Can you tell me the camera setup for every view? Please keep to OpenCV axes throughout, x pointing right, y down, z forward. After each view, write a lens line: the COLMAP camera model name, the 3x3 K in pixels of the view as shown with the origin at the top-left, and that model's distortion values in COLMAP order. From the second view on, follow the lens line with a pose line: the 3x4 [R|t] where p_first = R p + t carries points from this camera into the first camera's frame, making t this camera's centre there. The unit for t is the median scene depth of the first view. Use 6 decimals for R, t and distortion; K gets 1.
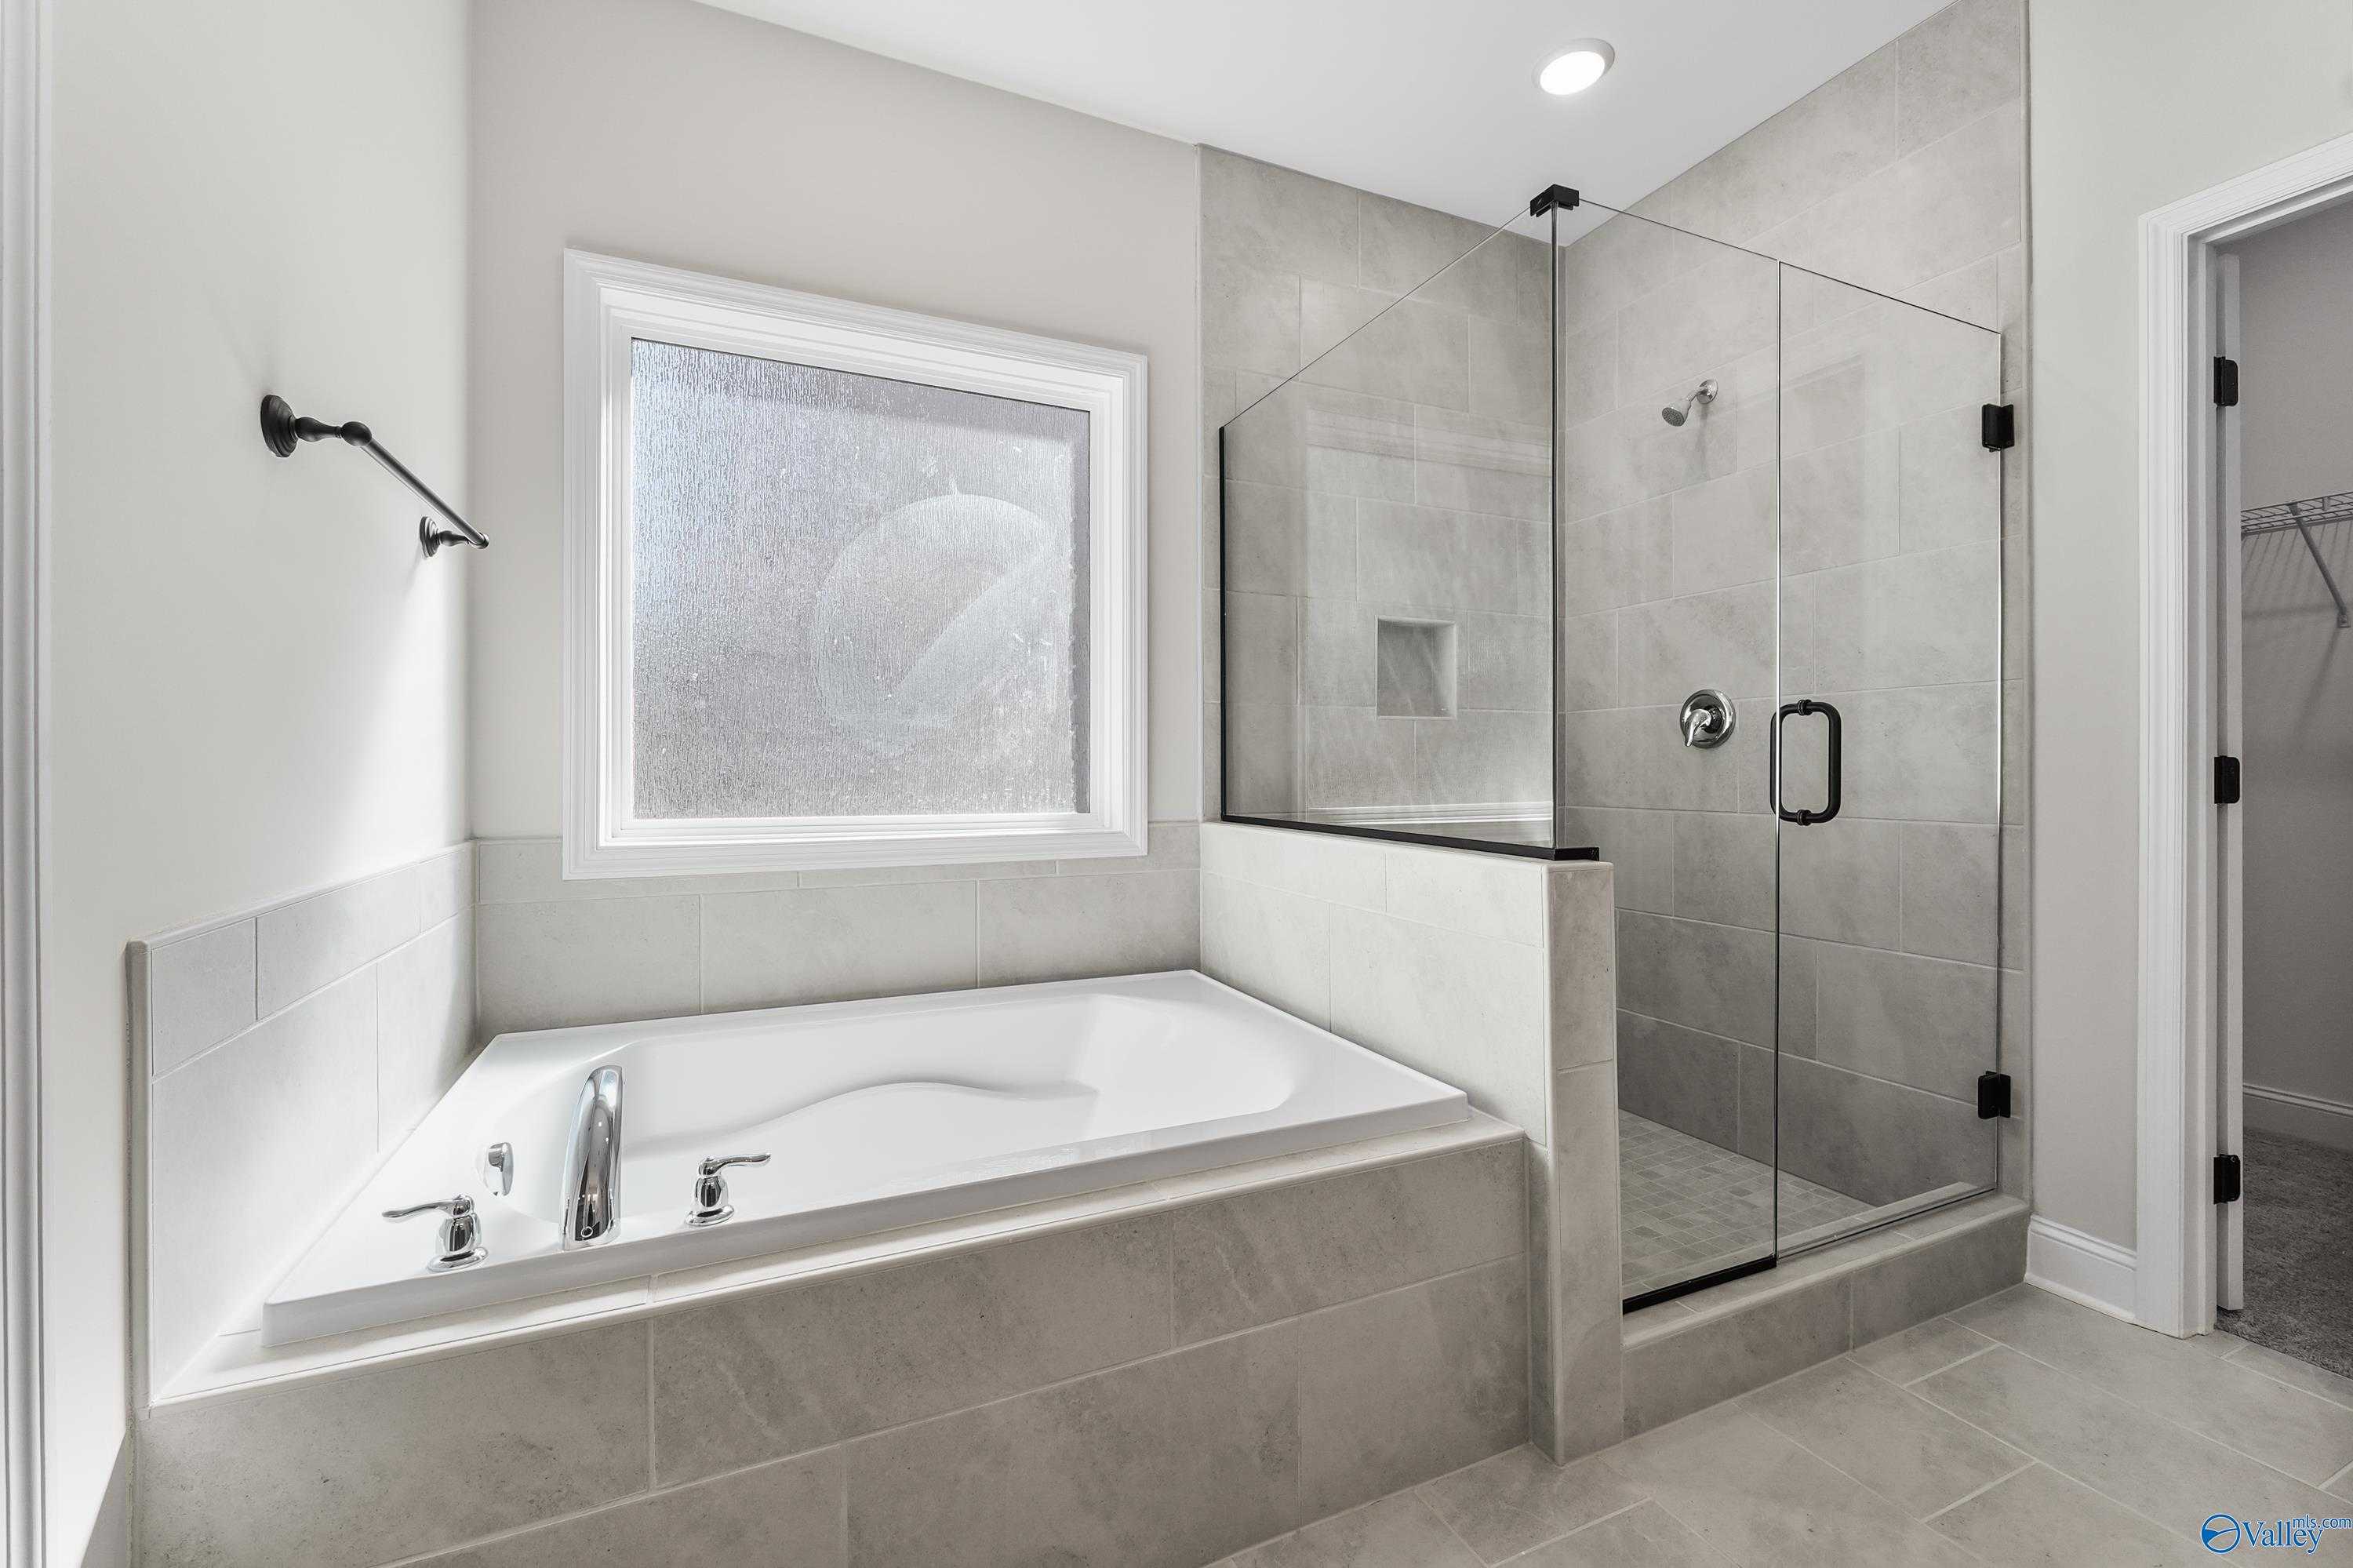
lens RADIAL K [[1019.9, 0, 1165.1], [0, 1019.9, 776.3], [0, 0, 1]] dist [-0.006794, -0.000172]
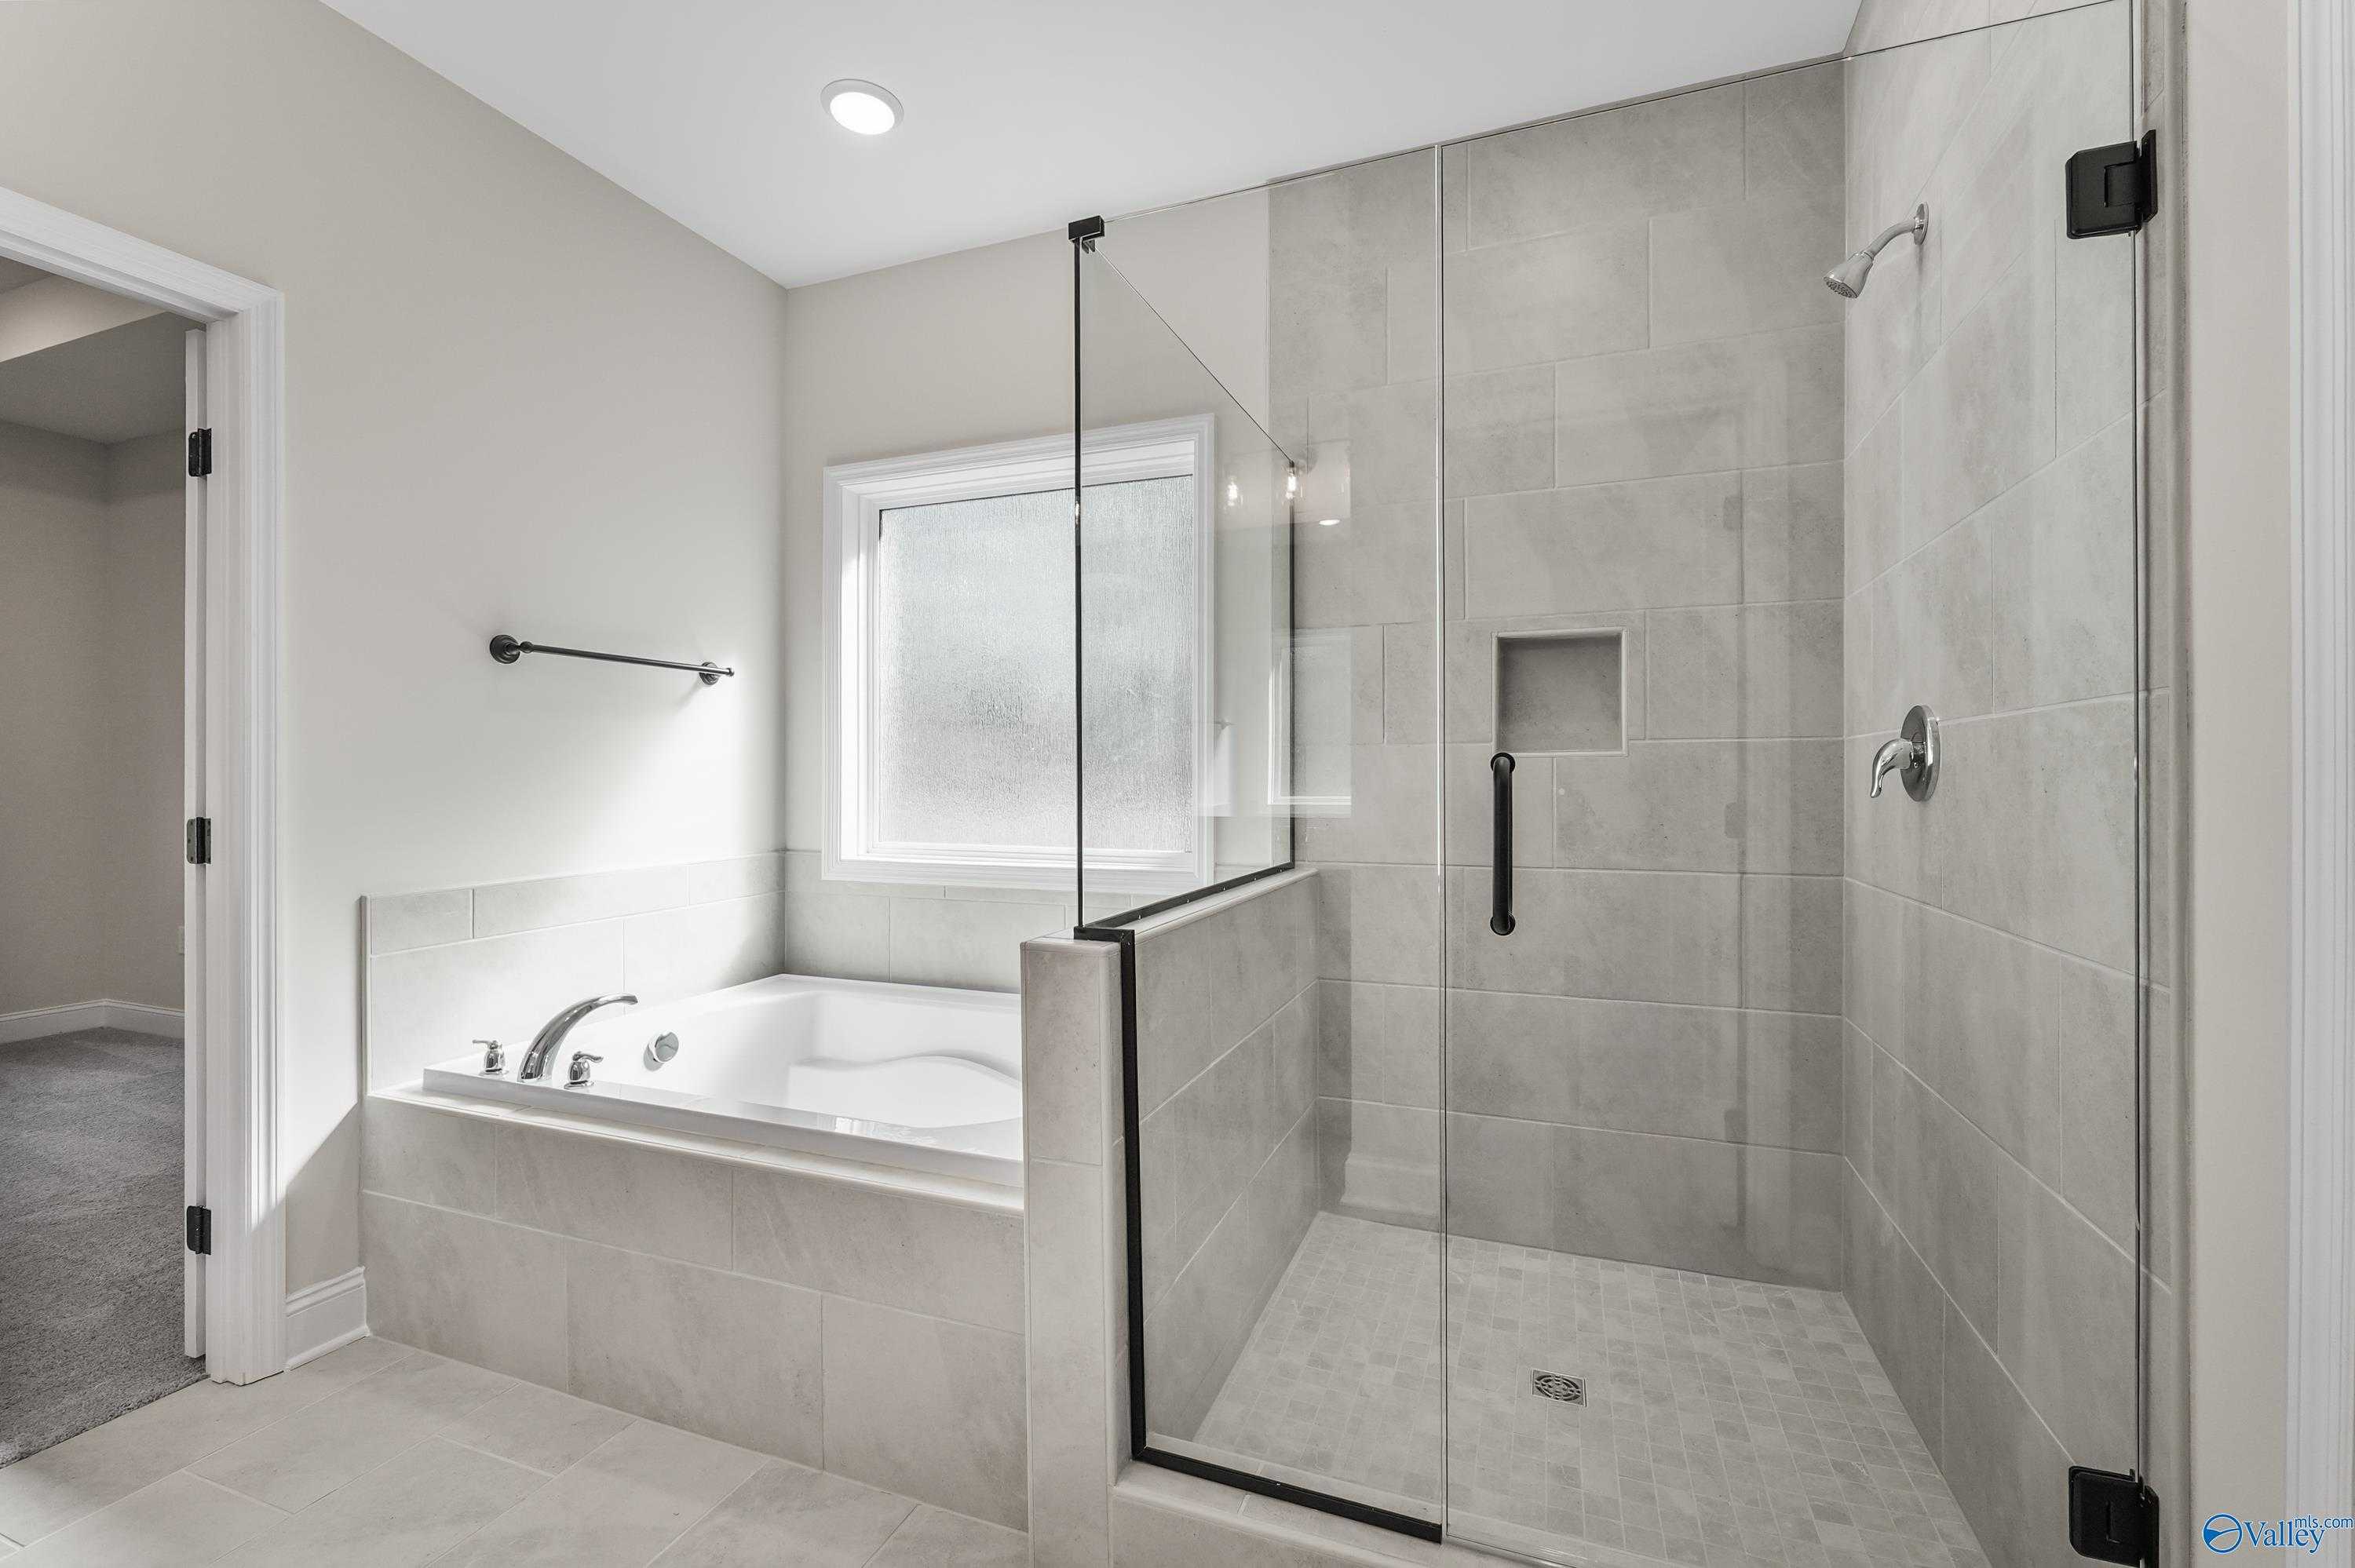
lens RADIAL K [[1020.6, 0, 1153.0], [0, 1020.6, 776.0], [0, 0, 1]] dist [-0.006794, -0.000172]
pose [[0.686138, -0.001295, -0.727470, 1.242604], [-0.003451, 0.999981, -0.005036, -0.070205], [0.727463, 0.005966, 0.686121, 0.448859]]
